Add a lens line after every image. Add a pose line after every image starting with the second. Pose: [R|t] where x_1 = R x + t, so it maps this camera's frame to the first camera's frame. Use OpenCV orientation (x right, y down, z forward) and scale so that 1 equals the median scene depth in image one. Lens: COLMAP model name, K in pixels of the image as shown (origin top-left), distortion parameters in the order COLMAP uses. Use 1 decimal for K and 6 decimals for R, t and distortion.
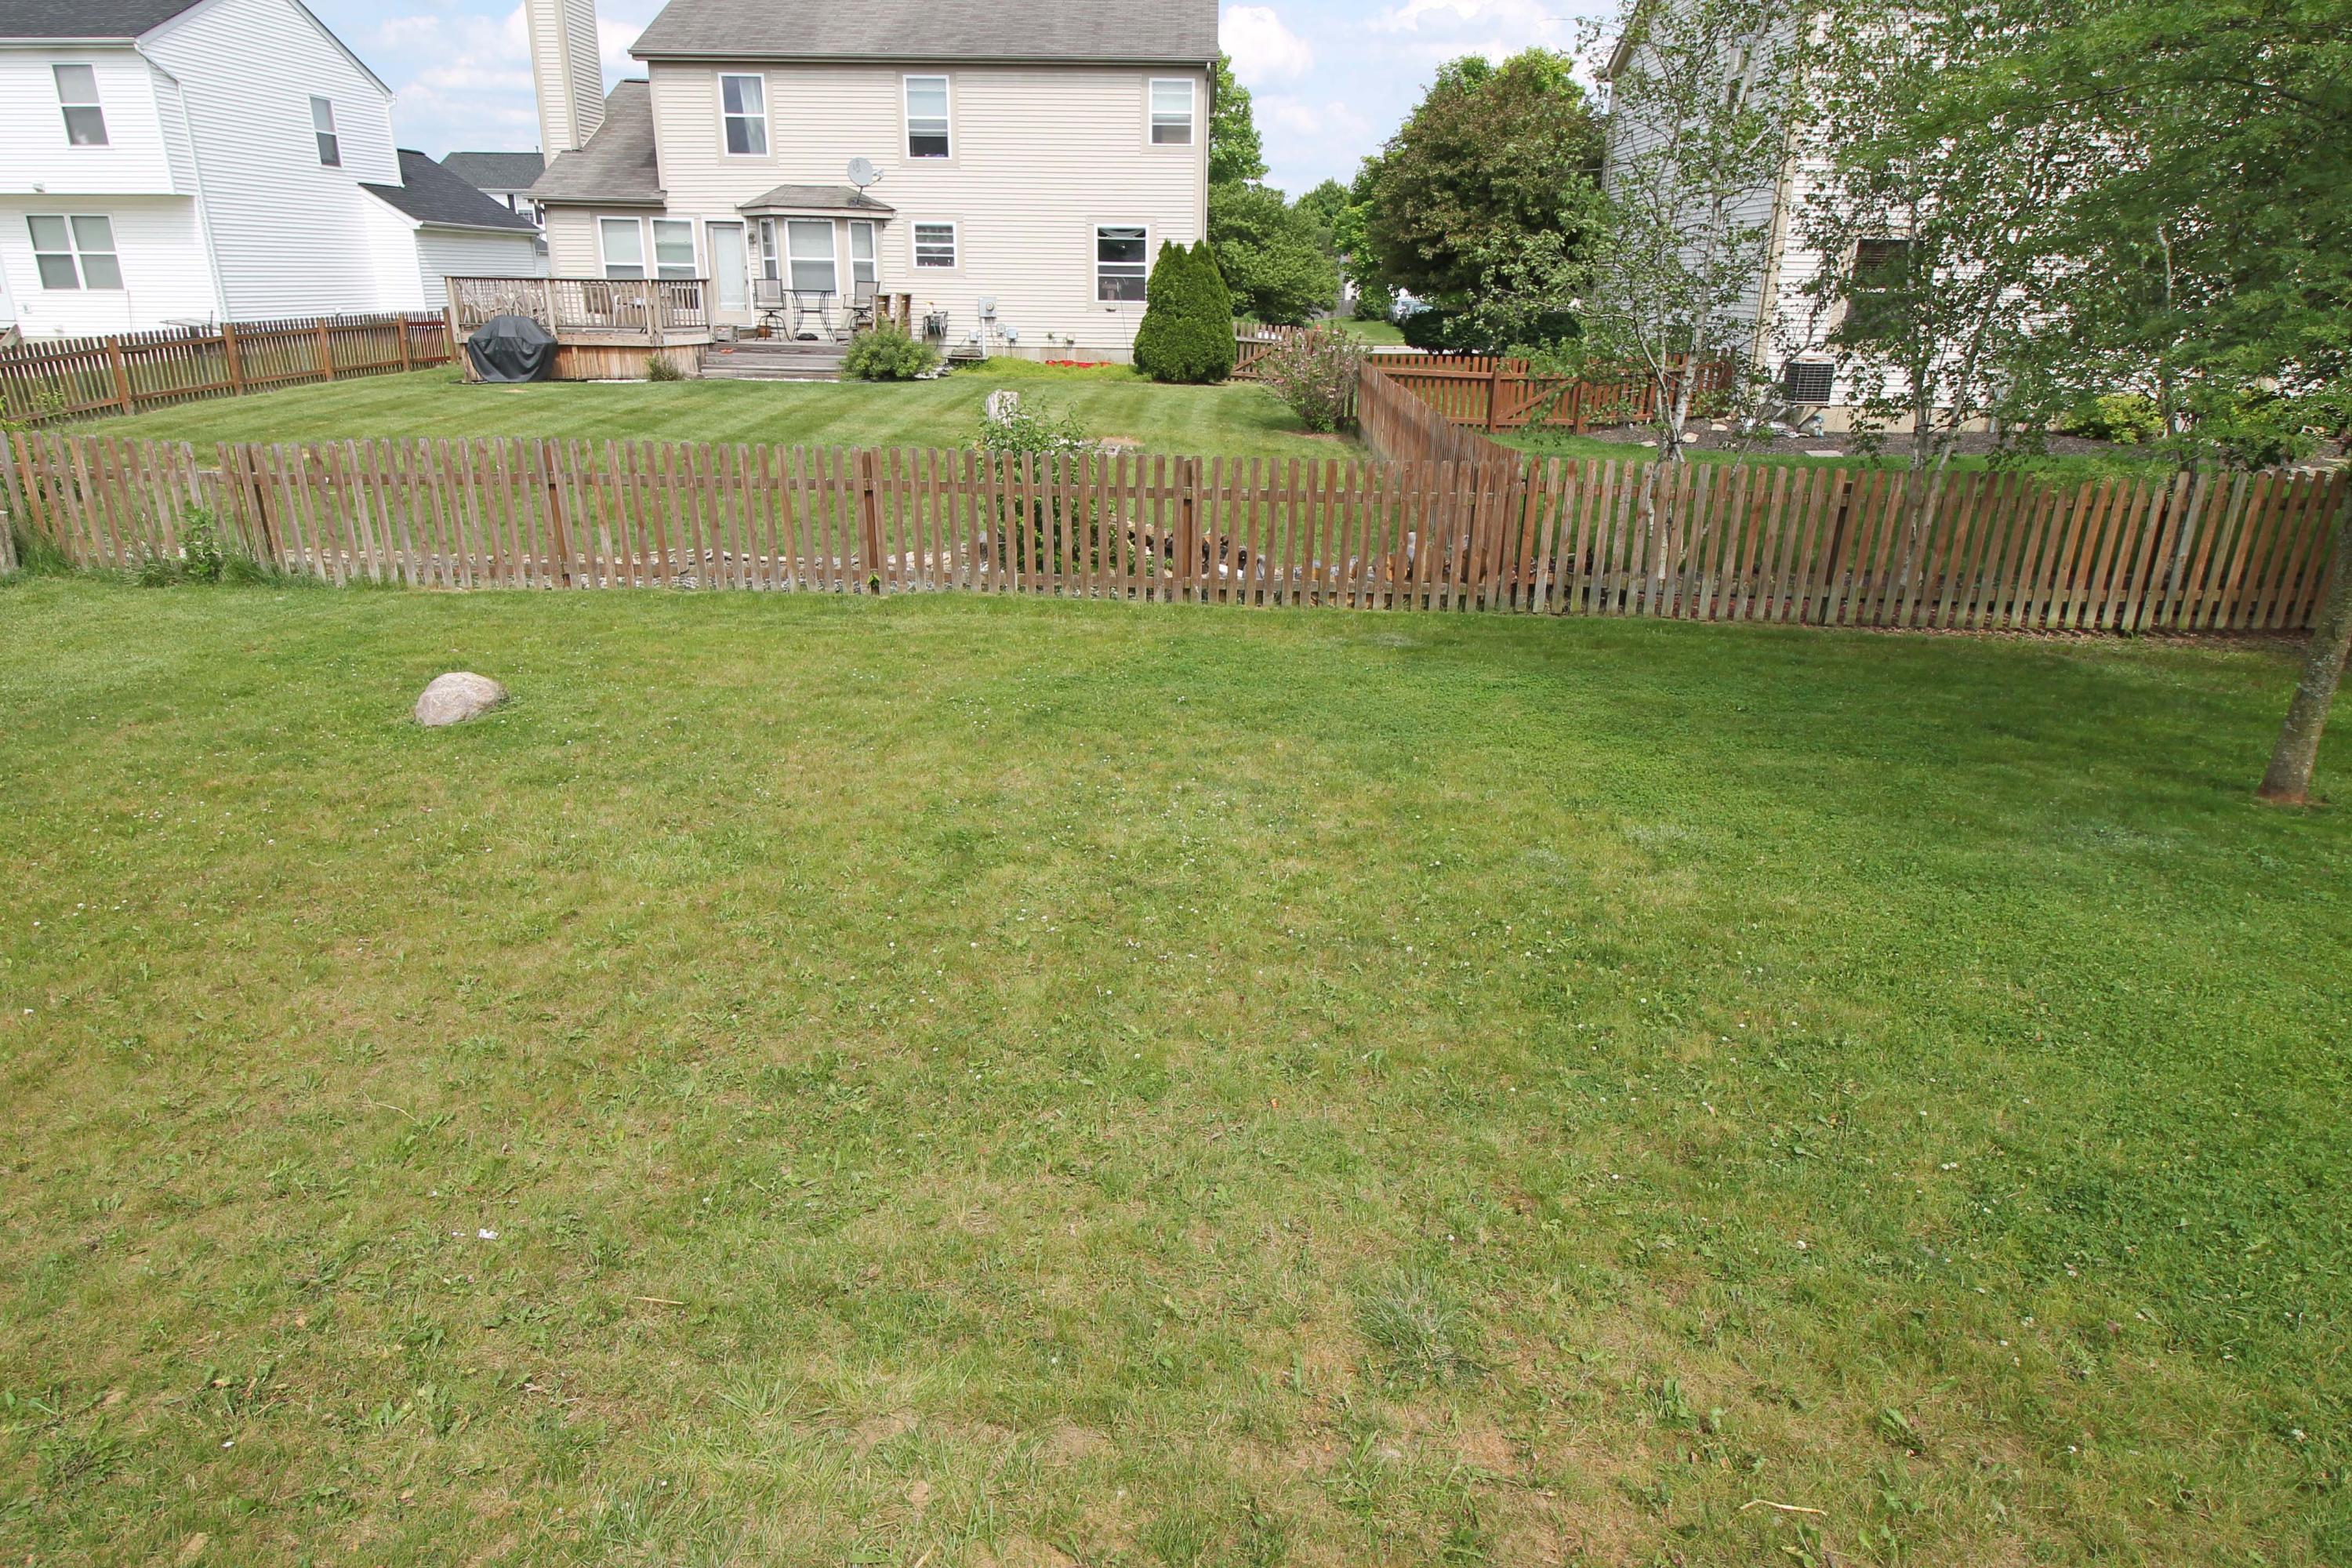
lens RADIAL K [[1361.8, 0, 1172.9], [0, 1361.8, 762.7], [0, 0, 1]] dist [0.008805, -0.012298]
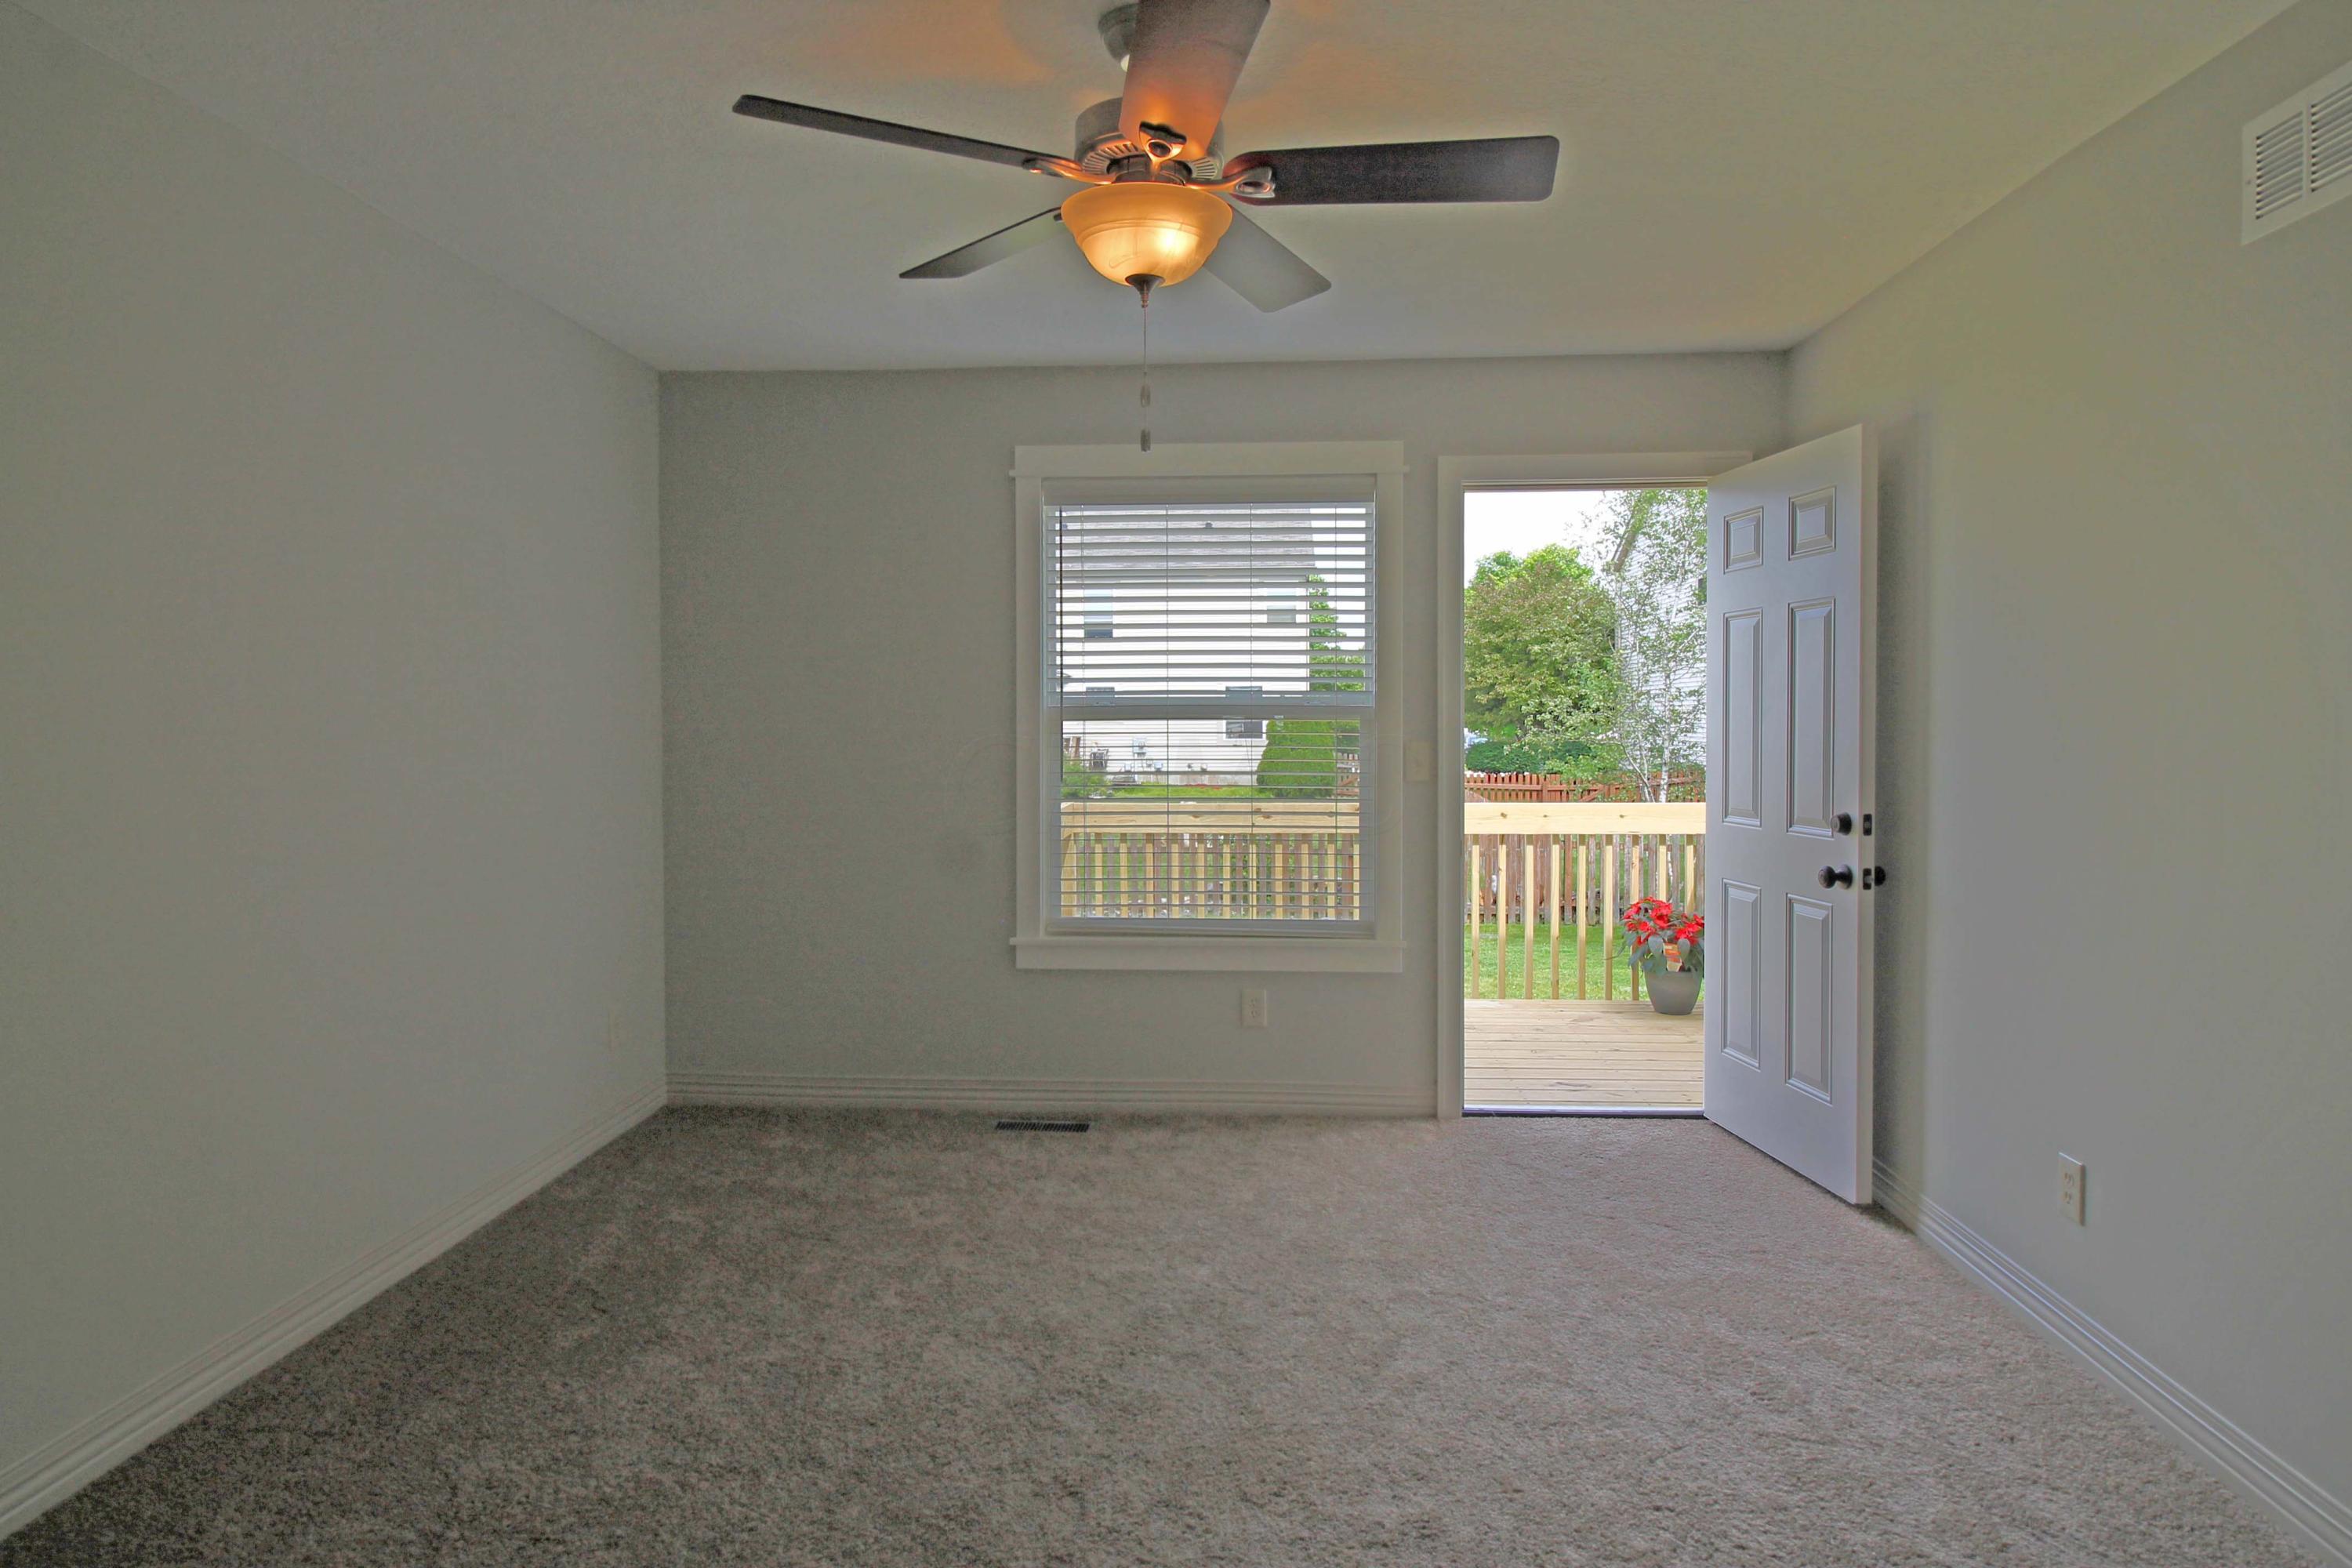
lens RADIAL K [[1351.3, 0, 1173.7], [0, 1351.3, 746.5], [0, 0, 1]] dist [-0.000624, -0.001096]
pose [[0.998700, -0.017978, -0.047703, -0.046533], [0.002039, 0.949092, -0.314994, 0.071812], [0.050938, 0.314487, 0.947894, -0.216339]]
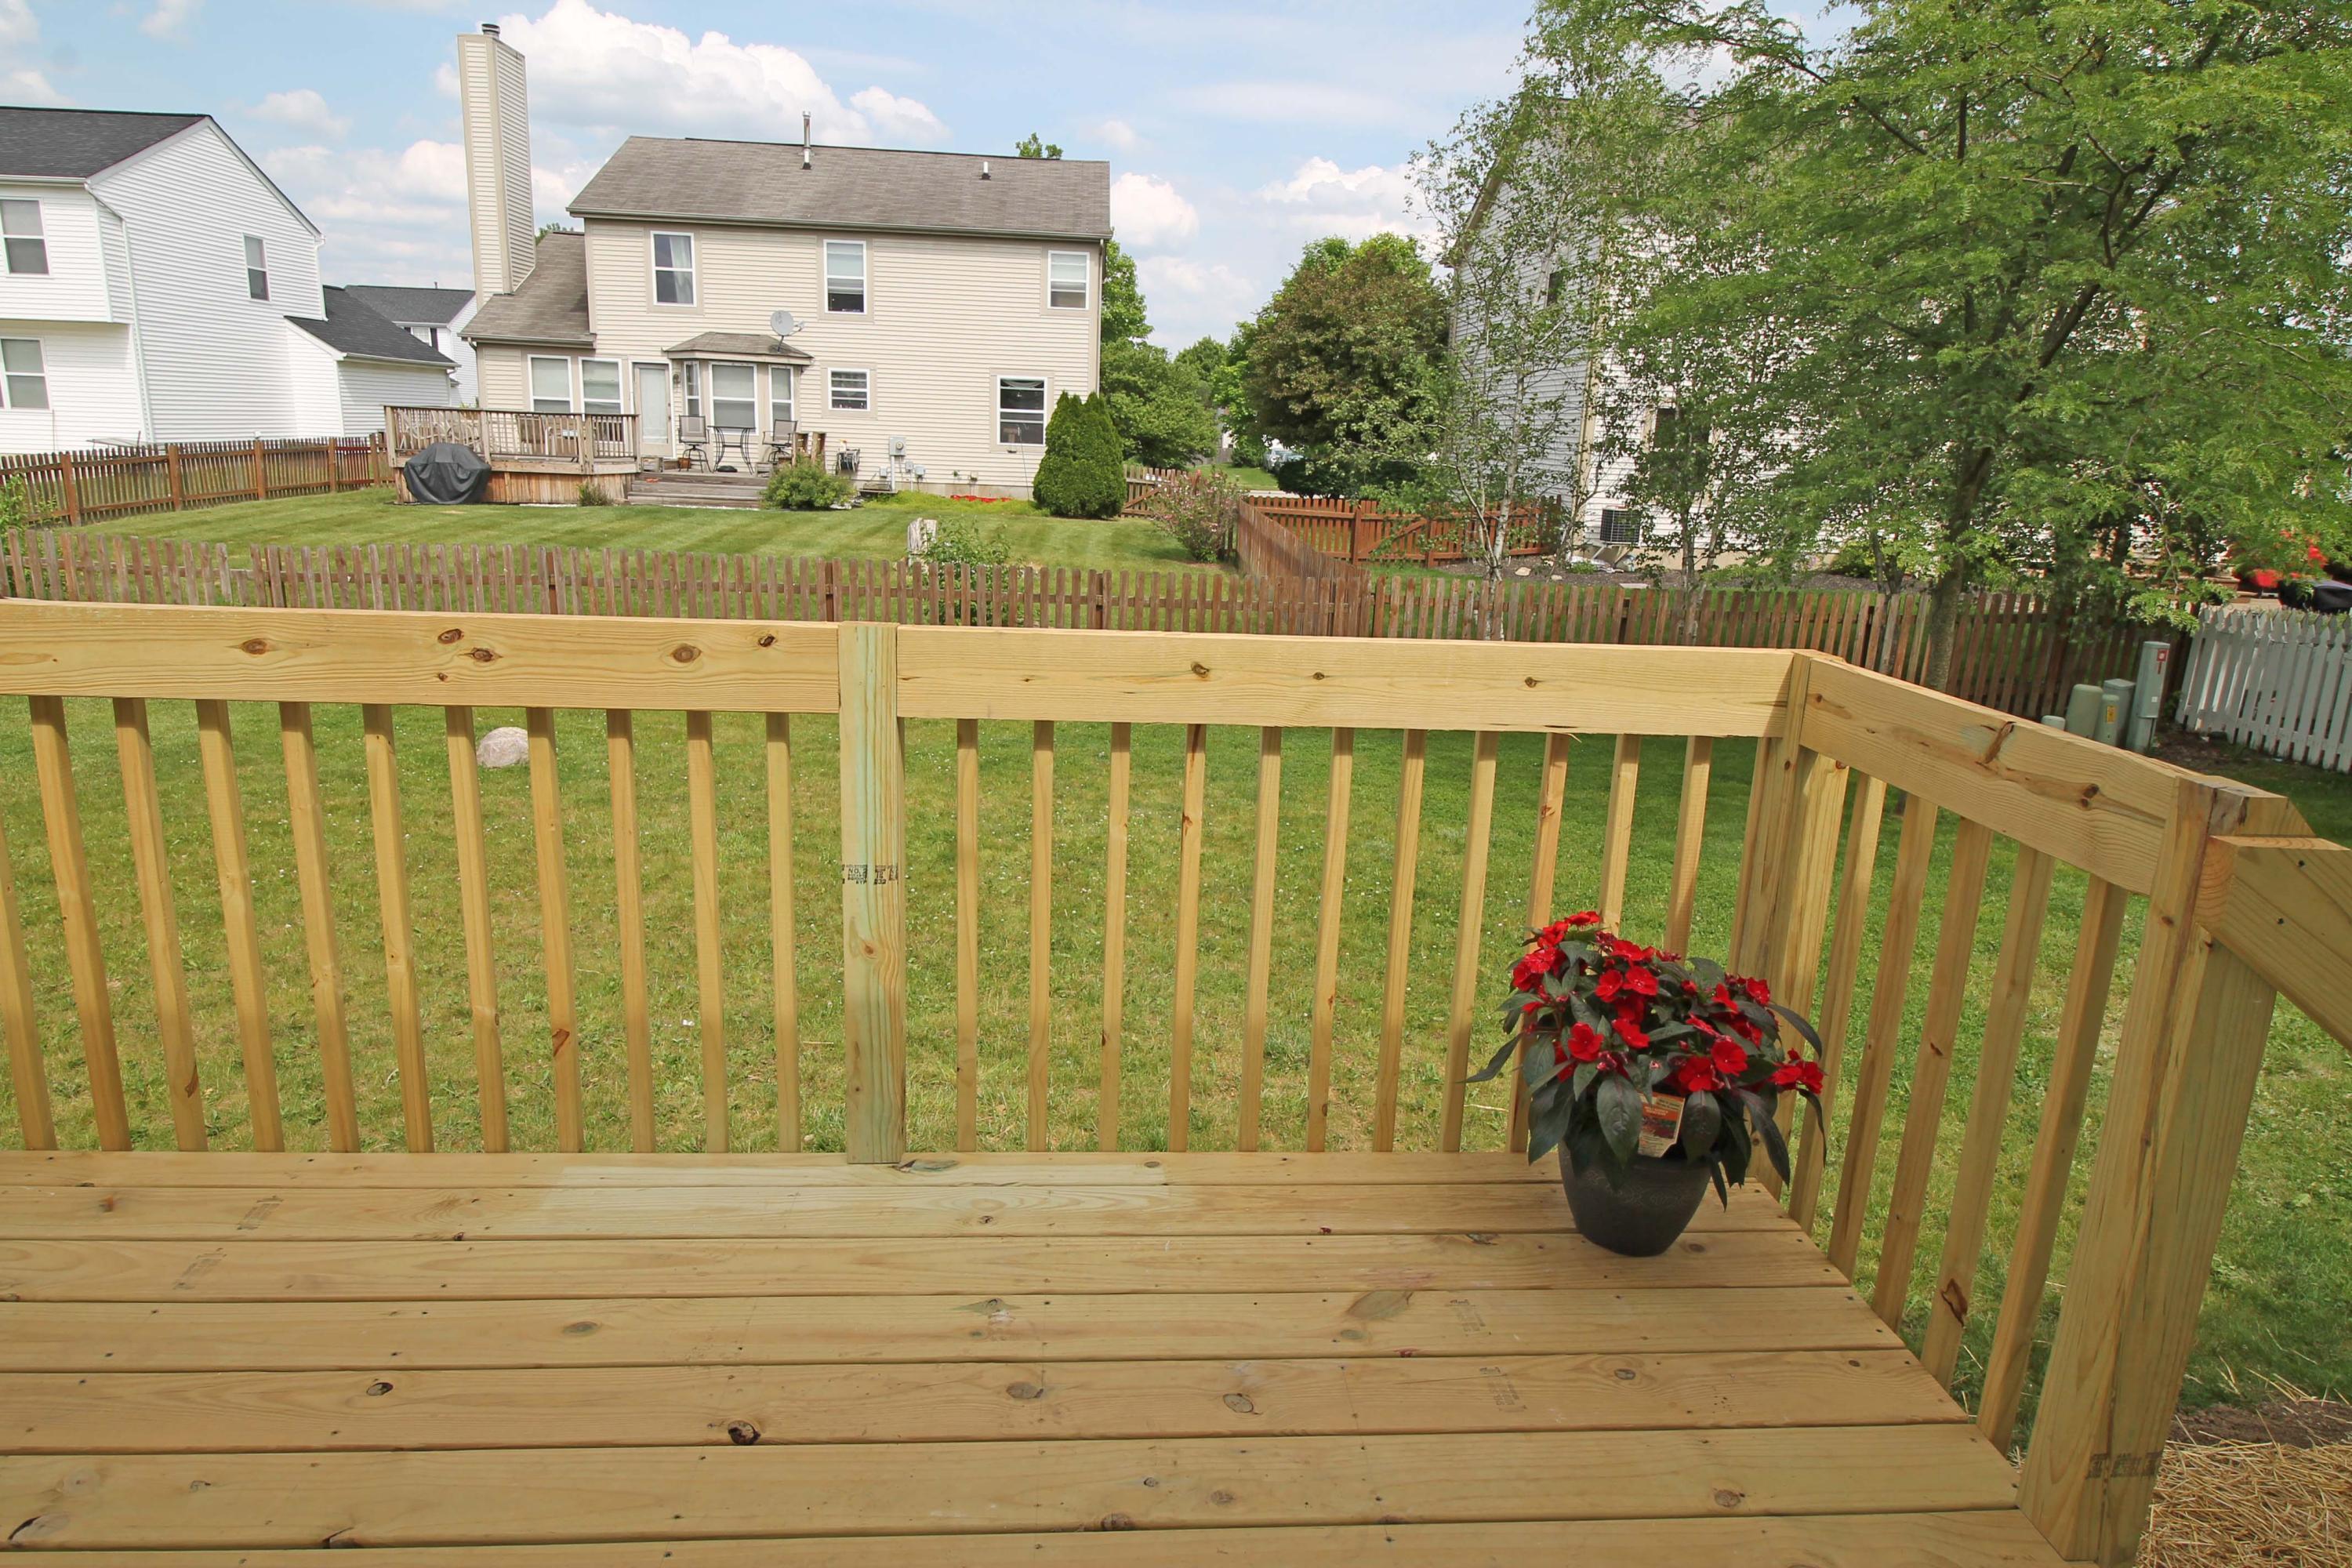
lens RADIAL K [[1361.8, 0, 1172.9], [0, 1361.8, 762.7], [0, 0, 1]] dist [0.008805, -0.012298]
pose [[0.996185, 0.004108, 0.087174, -0.011404], [0.004484, 0.995162, -0.098140, 0.025416], [-0.087155, 0.098157, 0.991347, -0.074395]]
